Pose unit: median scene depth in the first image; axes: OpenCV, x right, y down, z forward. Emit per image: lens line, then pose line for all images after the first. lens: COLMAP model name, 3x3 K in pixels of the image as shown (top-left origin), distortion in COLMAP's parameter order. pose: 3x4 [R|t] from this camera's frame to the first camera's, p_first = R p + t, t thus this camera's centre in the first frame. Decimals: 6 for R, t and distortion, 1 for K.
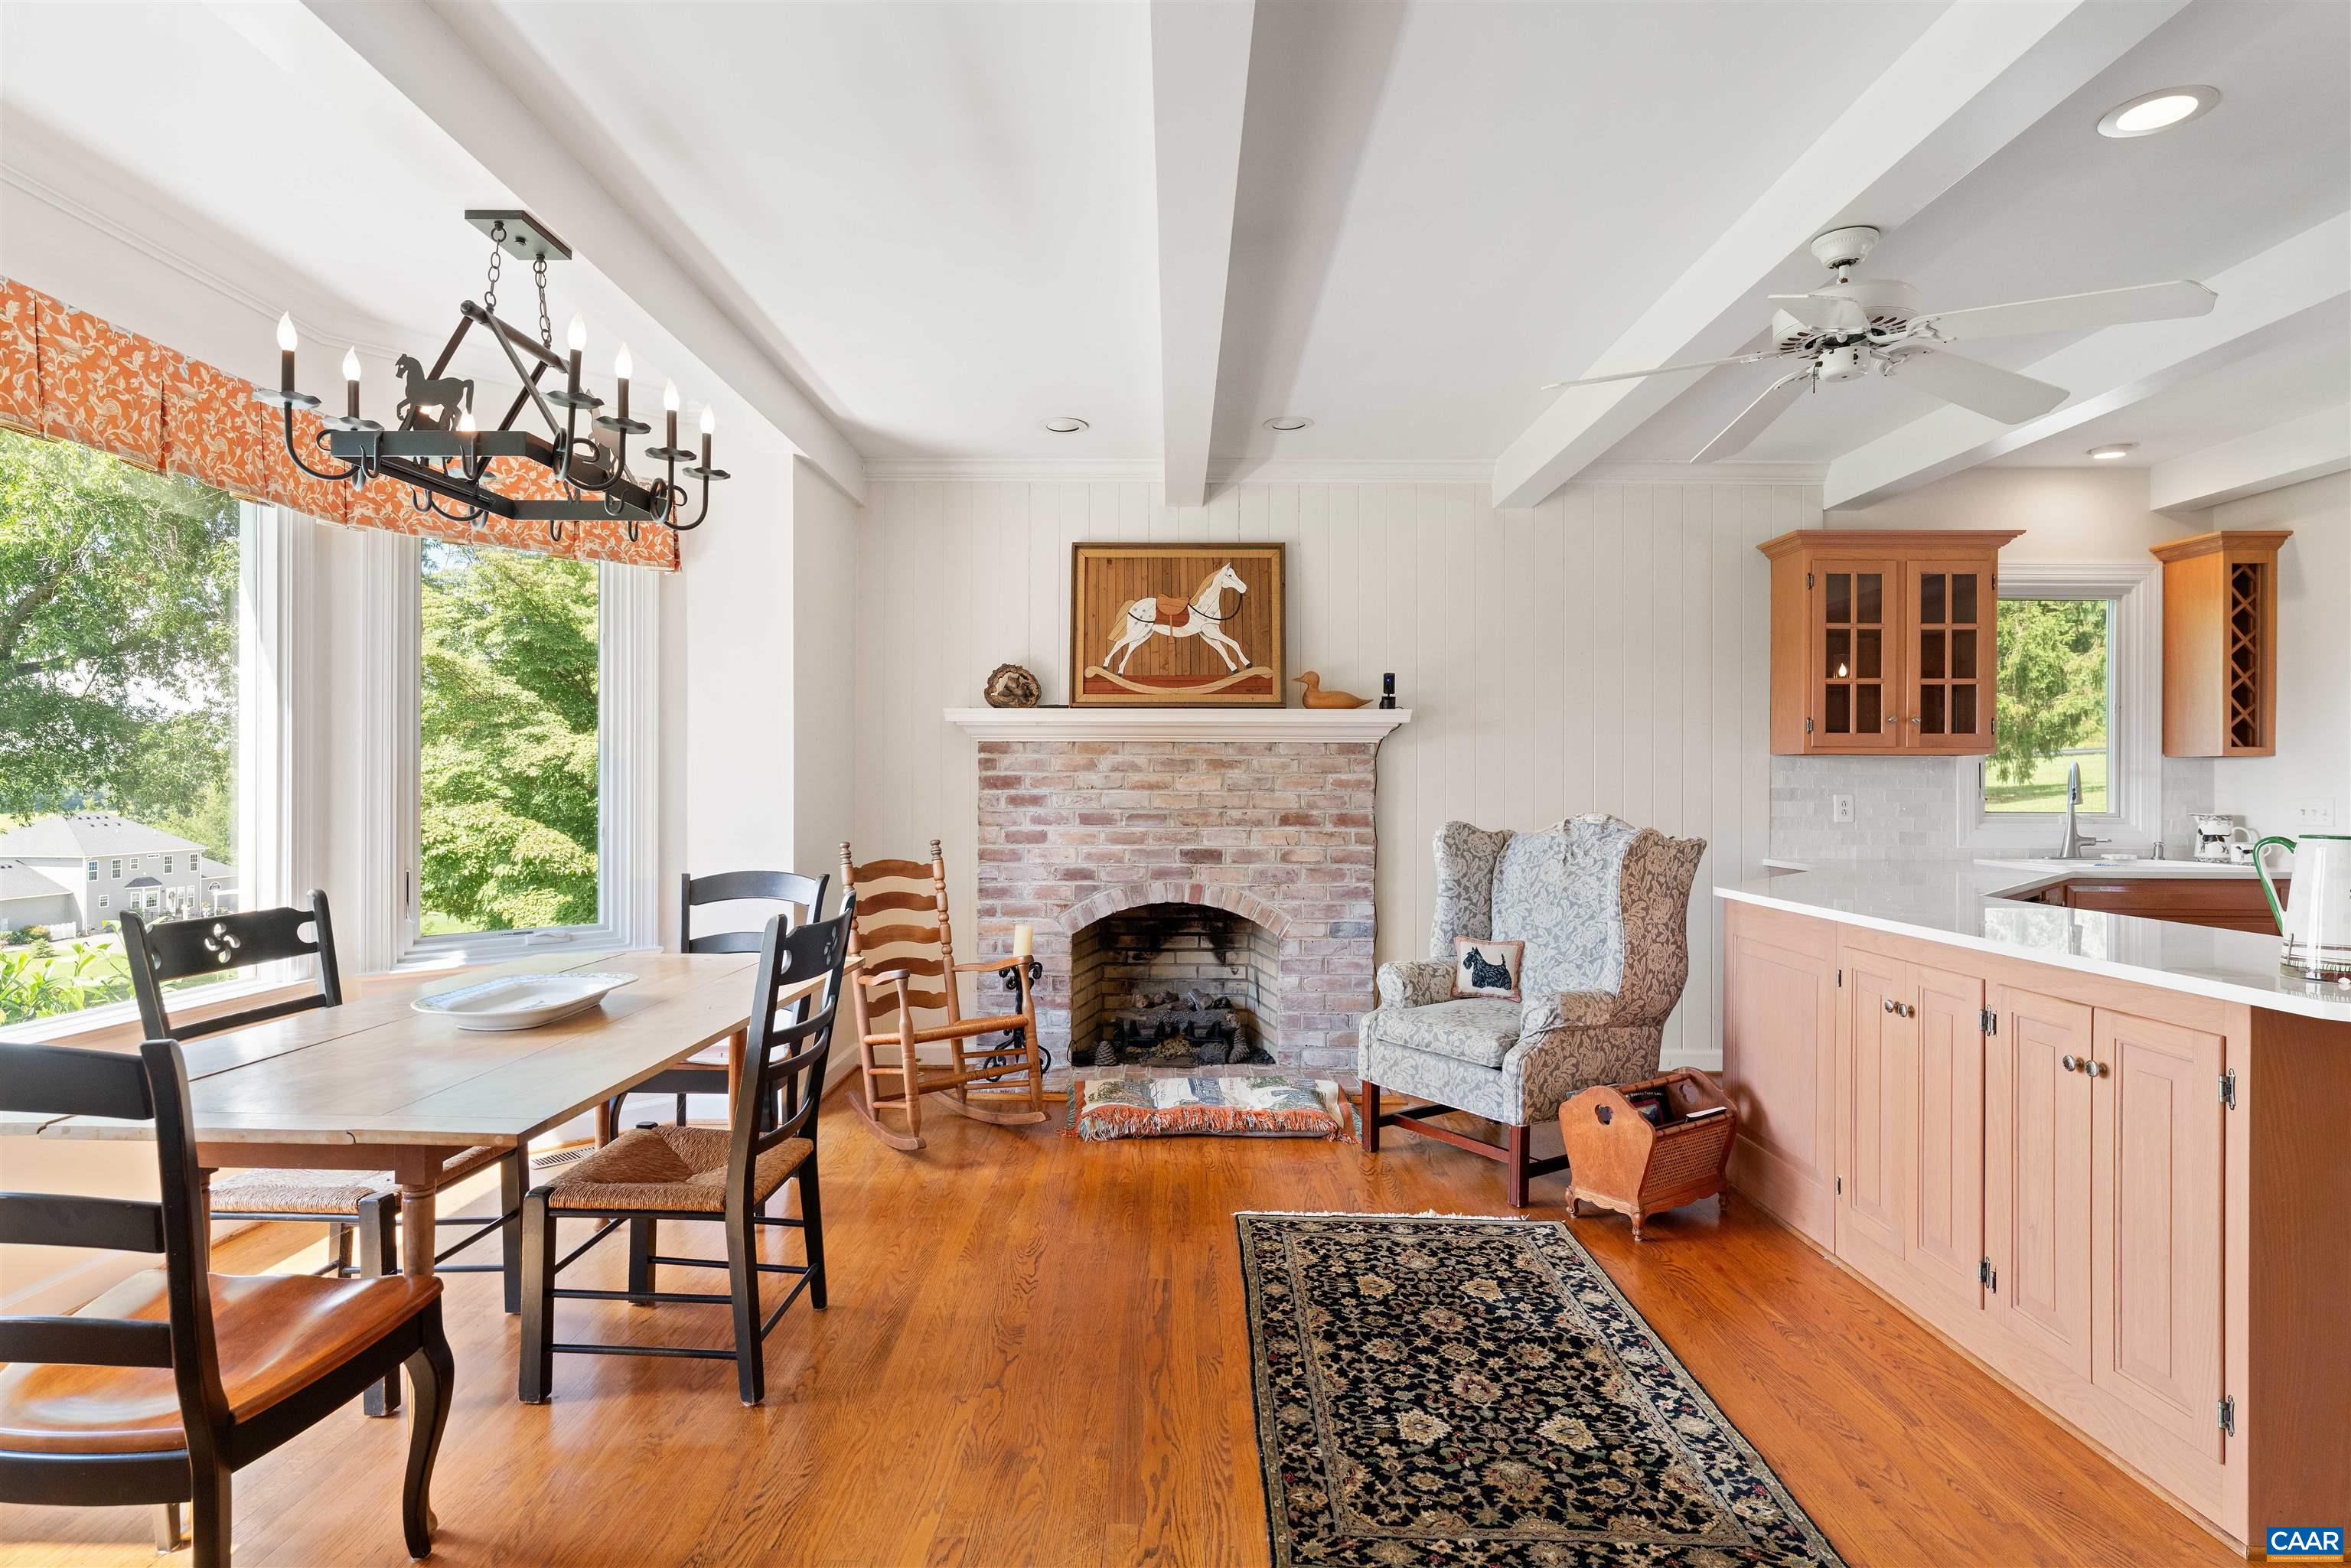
lens RADIAL K [[1227.7, 0, 1150.6], [0, 1227.7, 780.9], [0, 0, 1]] dist [0.004054, -0.000599]
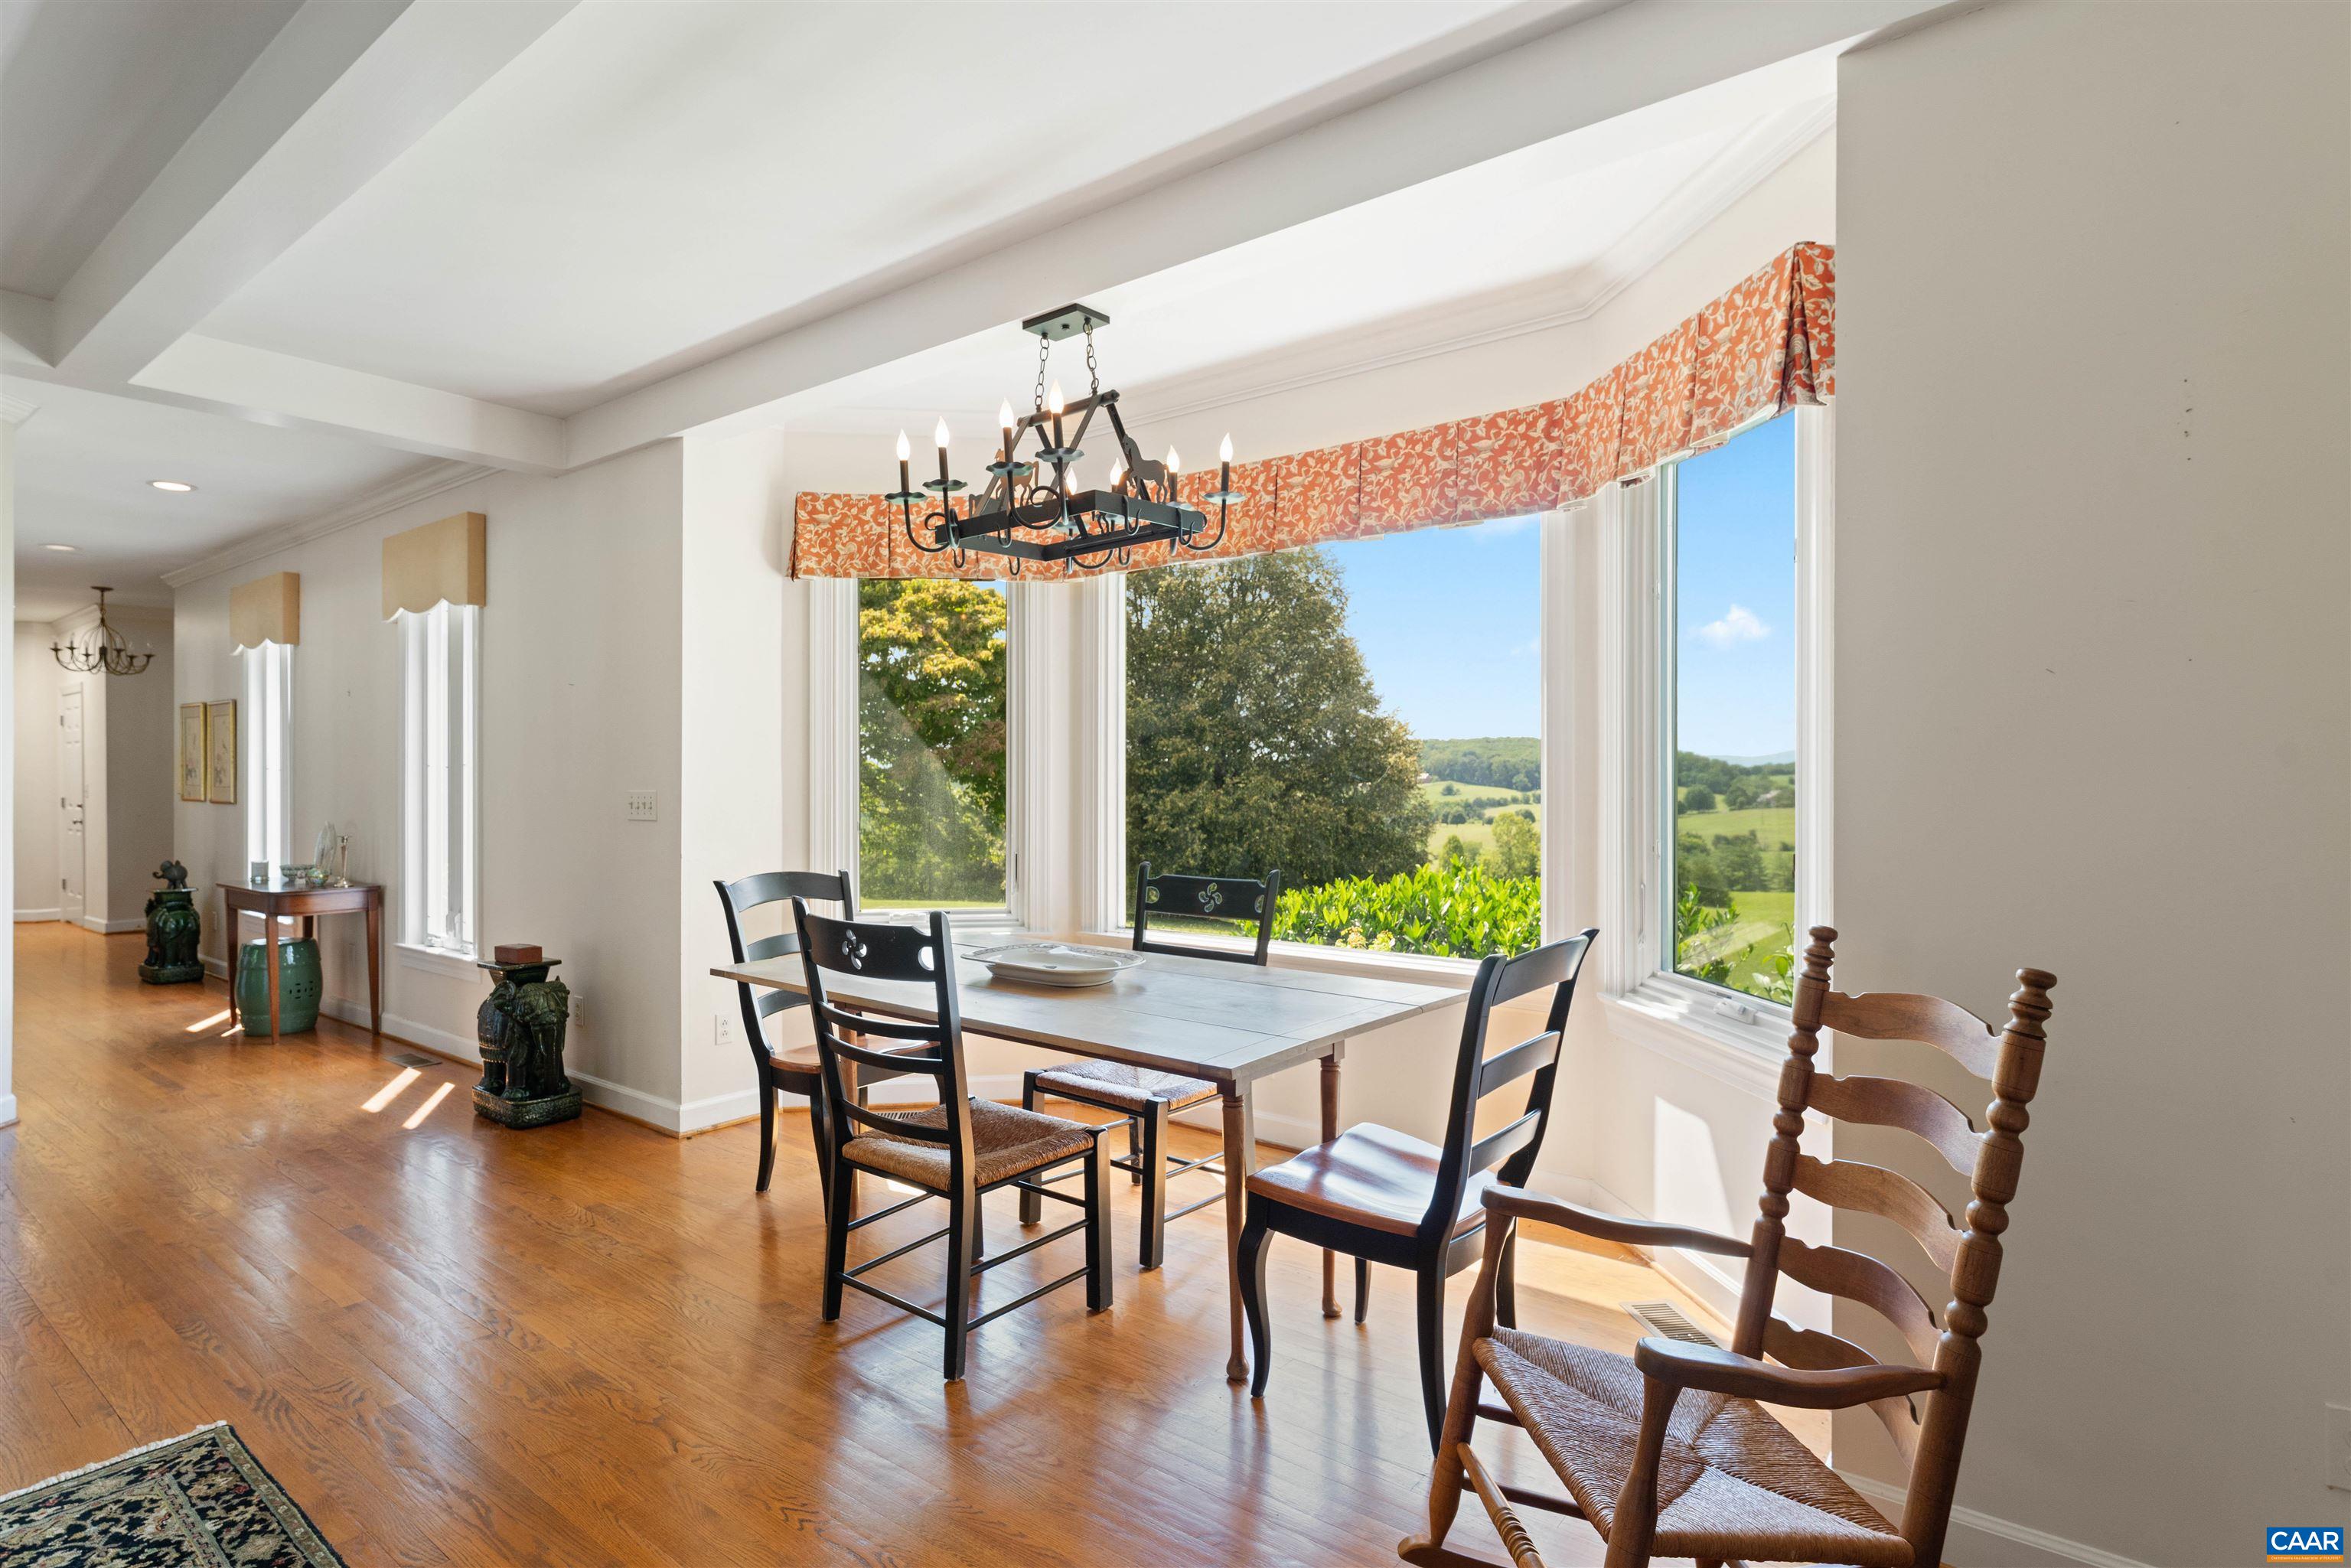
lens RADIAL K [[1191.7, 0, 1169.8], [0, 1191.7, 779.0], [0, 0, 1]] dist [-0.001023, -0.000167]
pose [[-0.599275, 0.002287, -0.800540, 0.224823], [0.001956, 0.999997, 0.001392, -0.002529], [0.800541, -0.000732, -0.599278, 1.136014]]
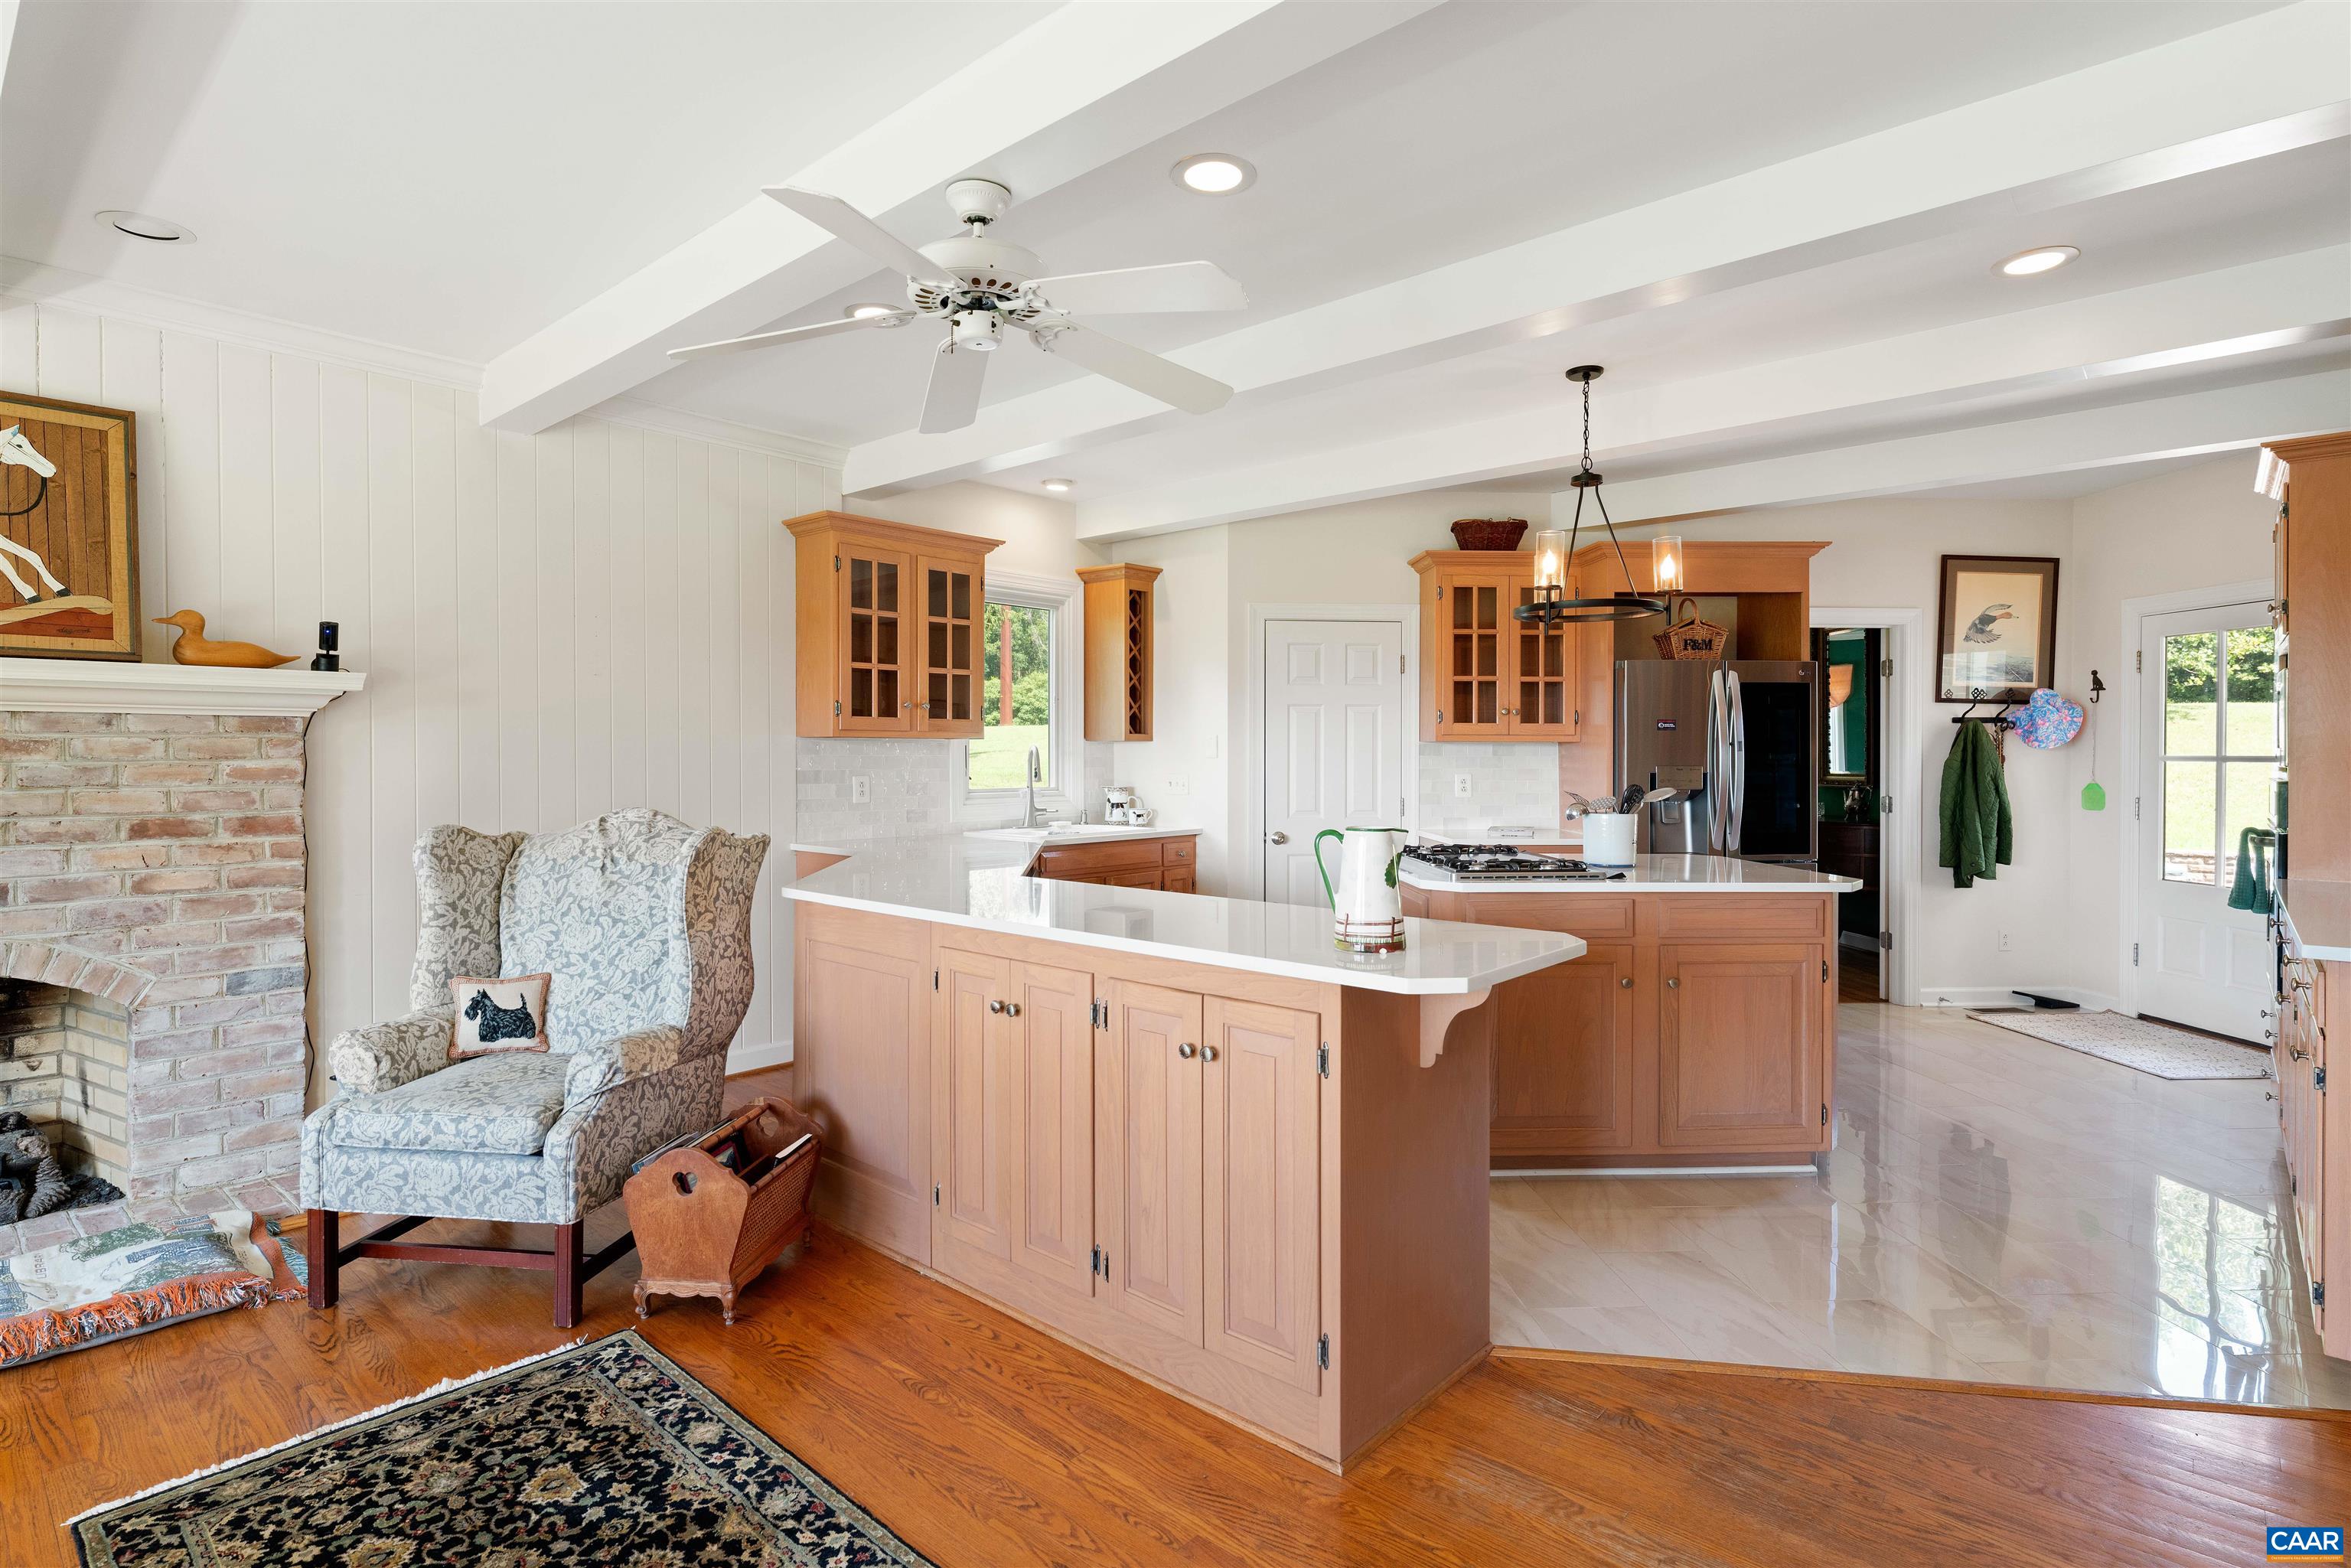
lens RADIAL K [[1171.0, 0, 1176.6], [0, 1171.0, 762.5], [0, 0, 1]] dist [-0.001442, 0.000686]
pose [[0.651104, -0.010543, 0.758915, -0.006839], [-0.000134, 0.999902, 0.014006, -0.016678], [-0.758988, -0.009221, 0.651039, 0.195192]]
